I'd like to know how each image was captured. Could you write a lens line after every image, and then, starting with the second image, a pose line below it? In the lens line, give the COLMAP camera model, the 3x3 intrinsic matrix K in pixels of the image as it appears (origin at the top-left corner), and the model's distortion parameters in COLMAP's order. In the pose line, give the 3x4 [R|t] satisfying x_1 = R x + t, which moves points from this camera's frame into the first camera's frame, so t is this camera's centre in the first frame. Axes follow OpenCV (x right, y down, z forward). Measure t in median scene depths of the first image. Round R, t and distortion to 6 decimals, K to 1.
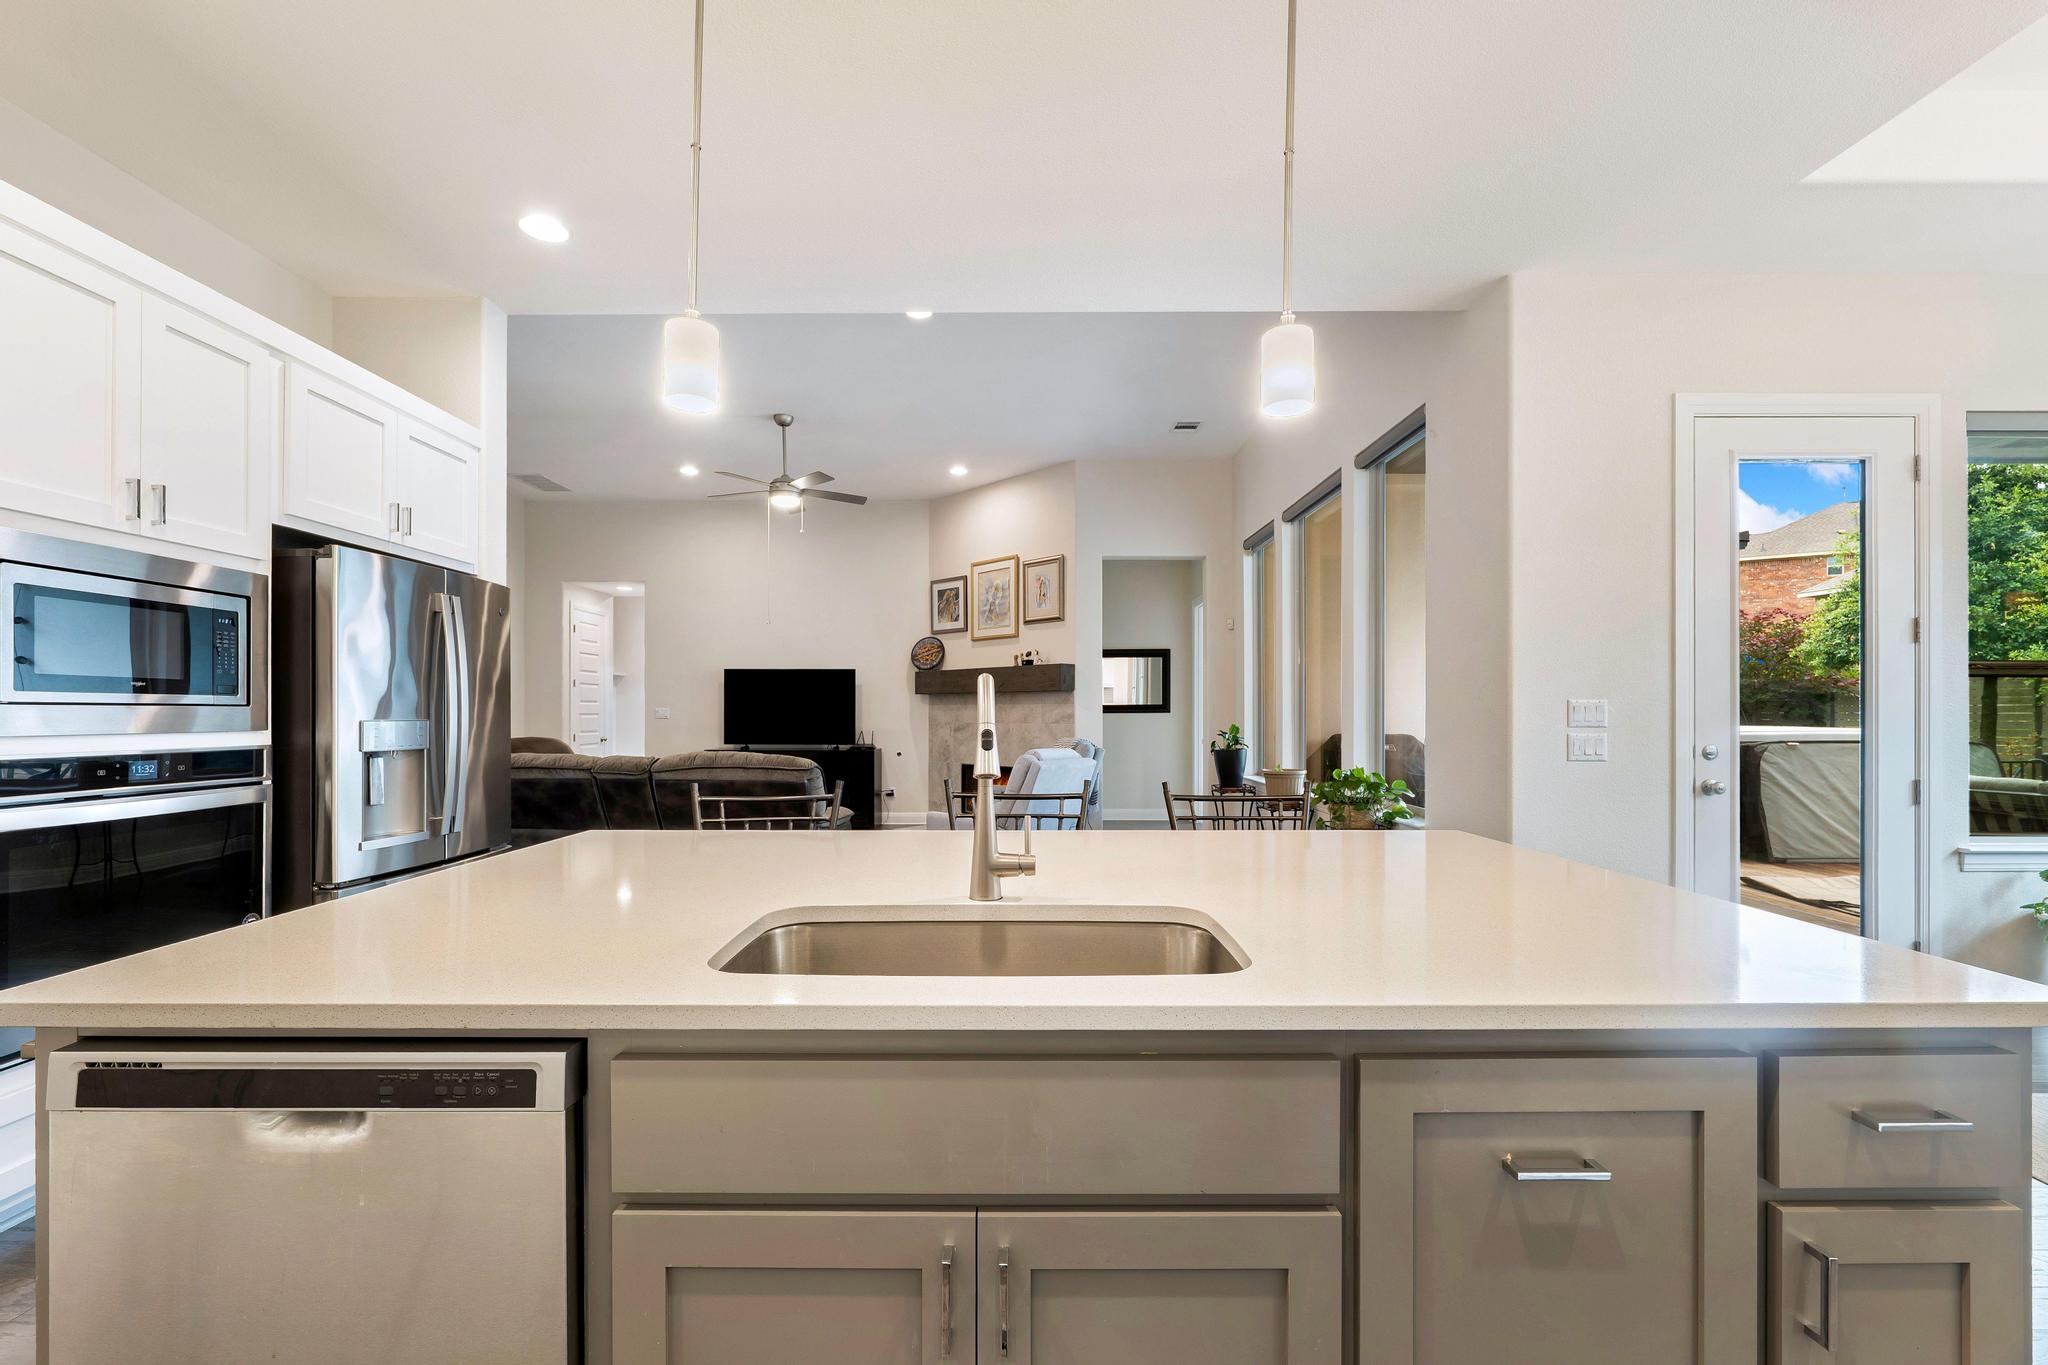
lens RADIAL K [[839.1, 0, 1023.0], [0, 839.1, 717.3], [0, 0, 1]] dist [-0.002181, -0.000271]
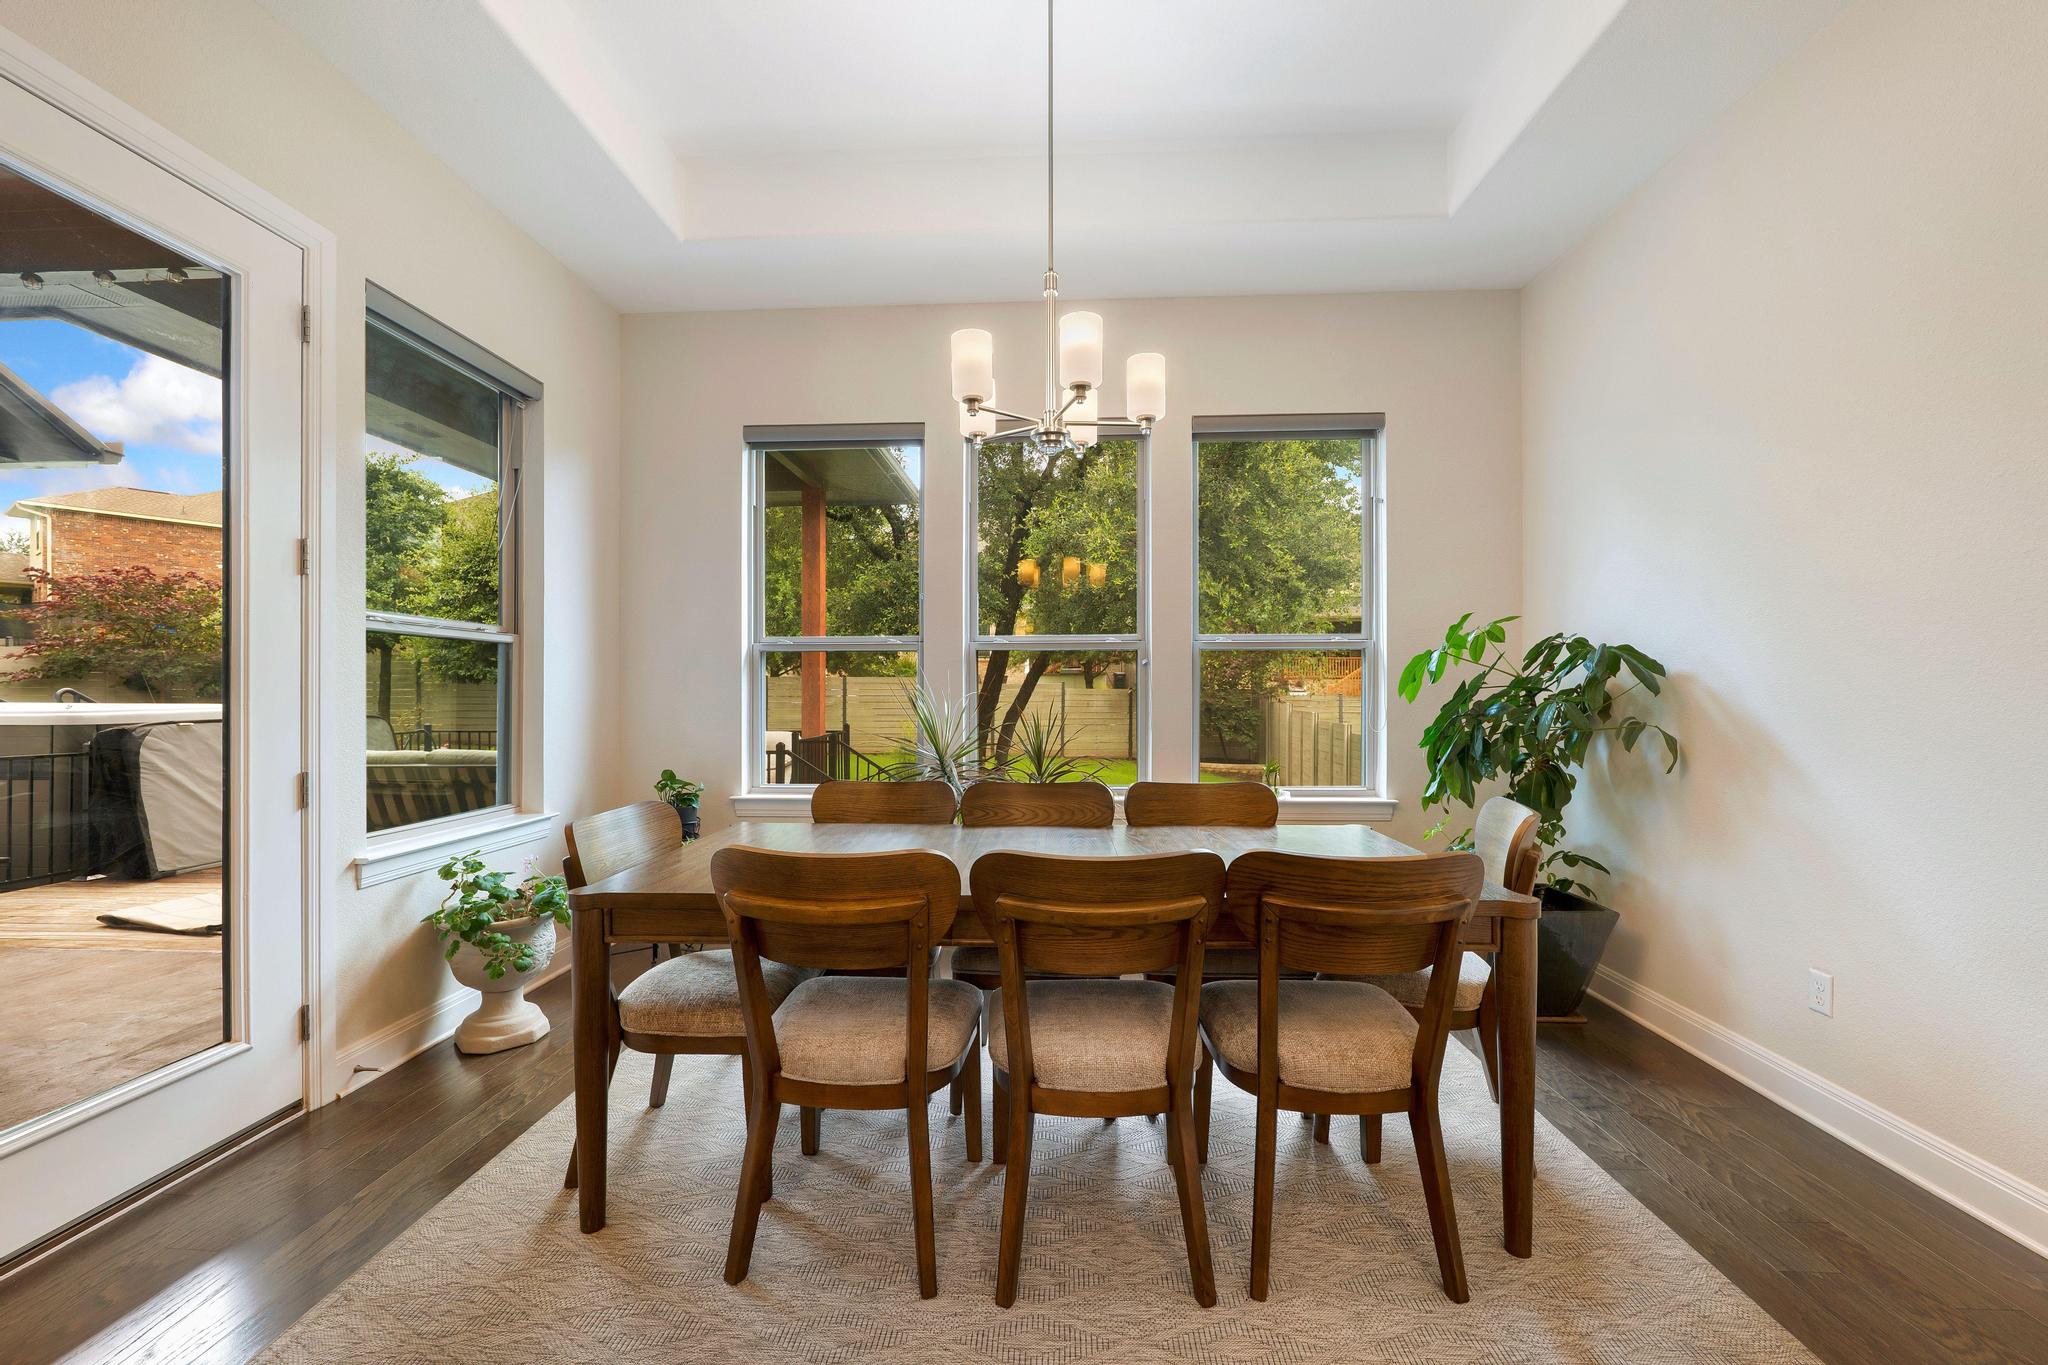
lens RADIAL K [[828.3, 0, 1009.2], [0, 828.3, 684.2], [0, 0, 1]] dist [-0.003586, -0.000329]
pose [[0.065983, 0.008460, 0.997785, 0.186619], [0.005346, 0.999947, -0.008831, 0.004689], [-0.997806, 0.005916, 0.065934, 0.163523]]
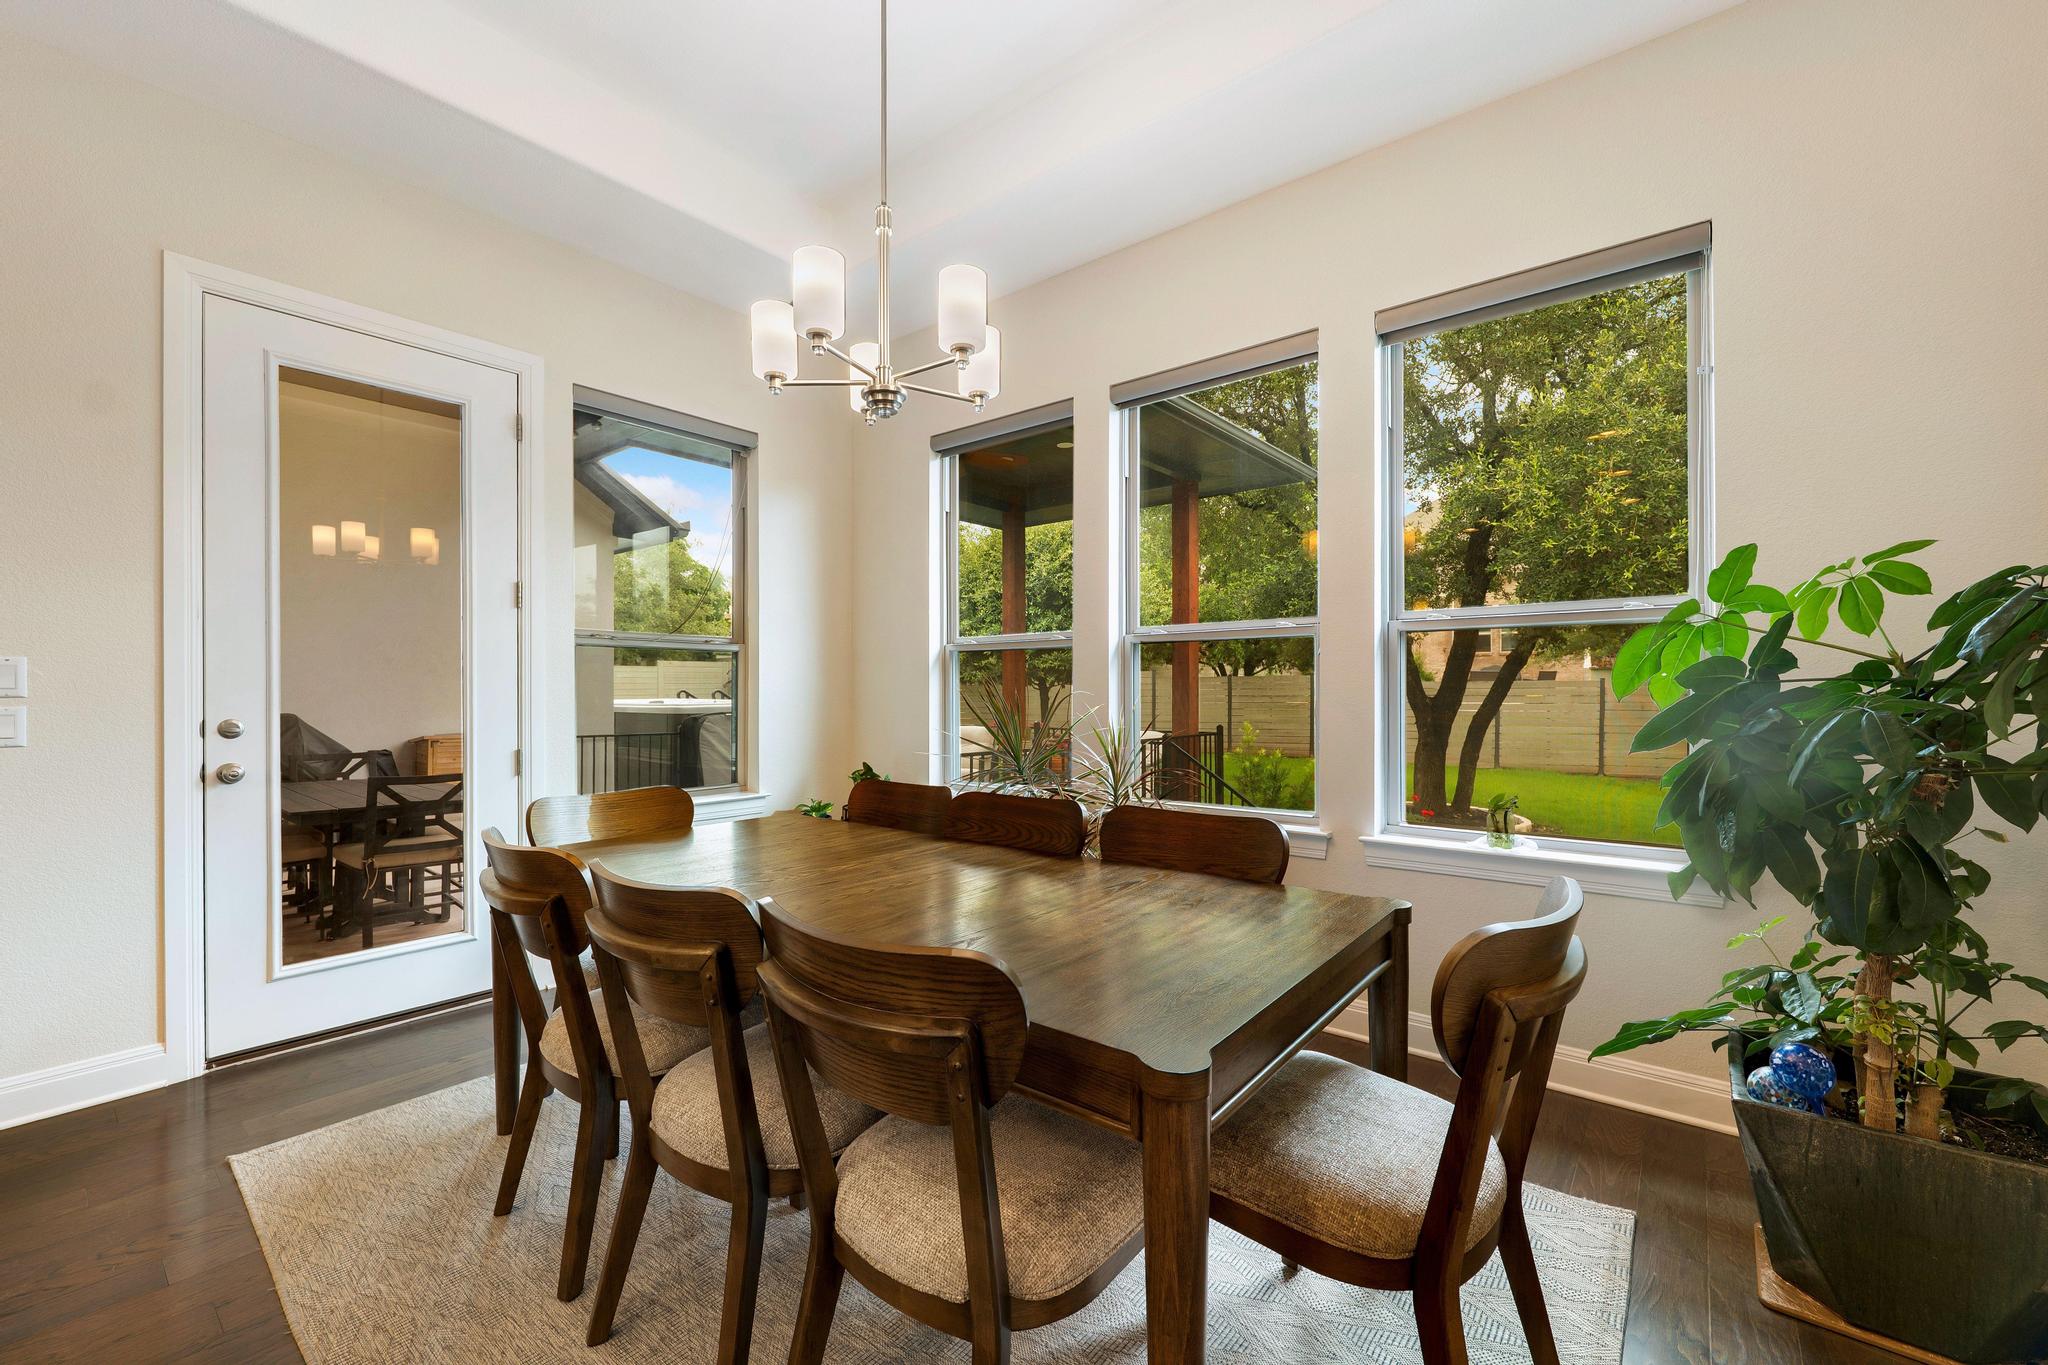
lens RADIAL K [[828.3, 0, 1009.2], [0, 828.3, 684.2], [0, 0, 1]] dist [-0.003586, -0.000329]
pose [[0.645042, 0.005005, 0.764131, 0.309291], [0.005502, 0.999922, -0.011194, 0.005884], [-0.764127, 0.011425, 0.644964, -0.022336]]
